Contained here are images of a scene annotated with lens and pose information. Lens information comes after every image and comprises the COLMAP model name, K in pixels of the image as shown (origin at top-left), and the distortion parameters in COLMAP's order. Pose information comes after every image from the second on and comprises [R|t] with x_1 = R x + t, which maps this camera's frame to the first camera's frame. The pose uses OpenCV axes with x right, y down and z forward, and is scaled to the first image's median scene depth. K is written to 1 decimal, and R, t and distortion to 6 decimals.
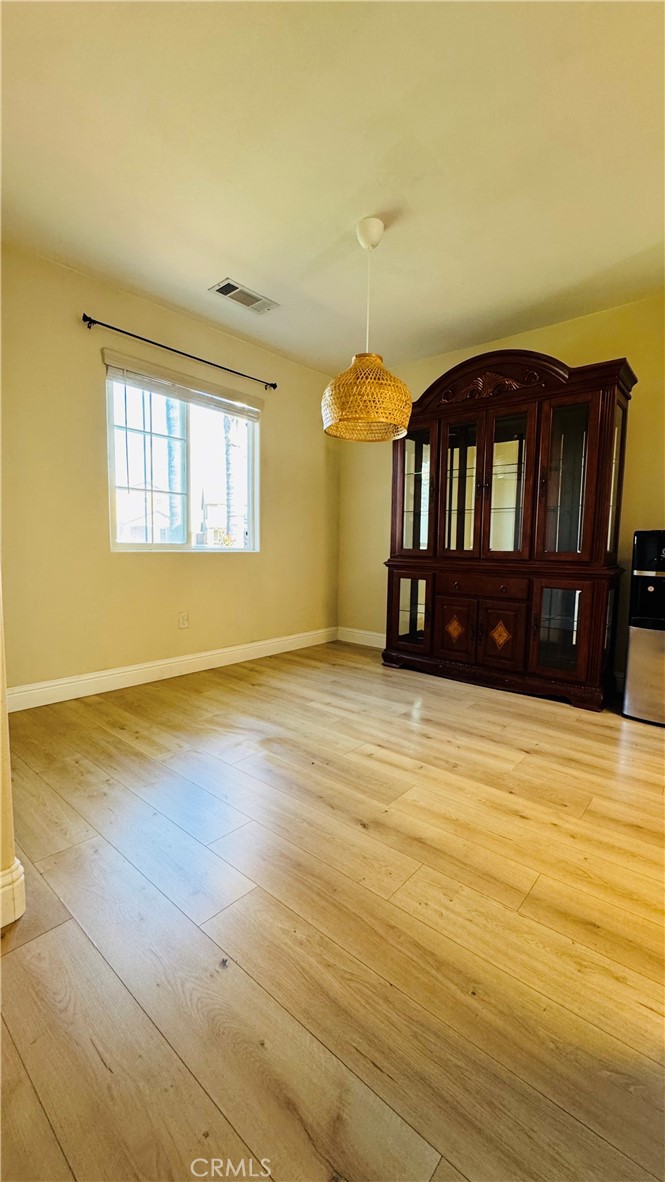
lens RADIAL K [[471.0, 0, 336.6], [0, 471.0, 588.1], [0, 0, 1]] dist [-0.003411, 0.000019]
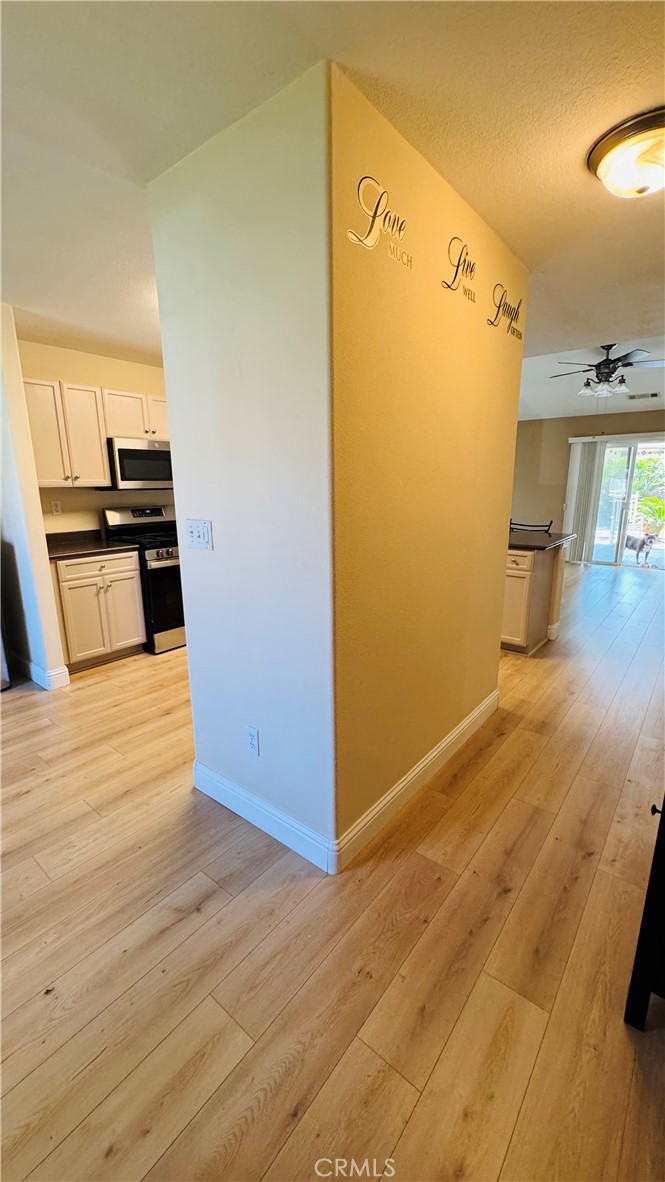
lens RADIAL K [[471.0, 0, 327.8], [0, 471.0, 587.9], [0, 0, 1]] dist [-0.003411, 0.000019]
pose [[-0.024350, -0.234558, 0.971797, -1.181511], [0.099202, 0.966721, 0.235818, -0.458543], [-0.994769, 0.102146, -0.000272, 0.133588]]
